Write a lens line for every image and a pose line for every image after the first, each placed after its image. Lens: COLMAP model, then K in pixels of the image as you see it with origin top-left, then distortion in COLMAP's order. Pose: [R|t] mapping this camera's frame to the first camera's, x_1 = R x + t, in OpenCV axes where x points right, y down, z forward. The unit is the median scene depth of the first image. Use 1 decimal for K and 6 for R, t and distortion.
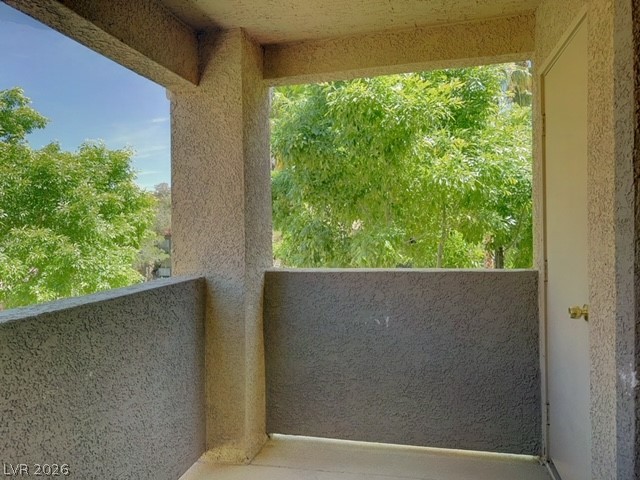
lens RADIAL K [[453.8, 0, 313.5], [0, 453.8, 234.9], [0, 0, 1]] dist [0.055652, -0.082297]
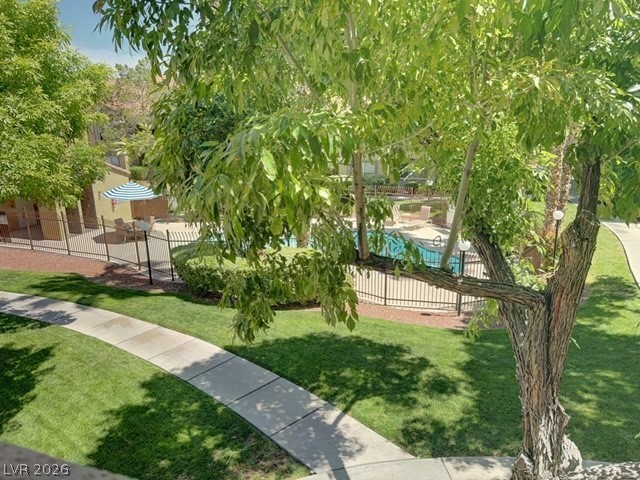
lens RADIAL K [[453.8, 0, 322.0], [0, 453.8, 240.6], [0, 0, 1]] dist [0.055652, -0.082297]
pose [[0.994832, 0.034700, -0.095419, 0.155232], [-0.008519, 0.964999, 0.262116, -0.008822], [0.101175, -0.259949, 0.960307, 0.444514]]
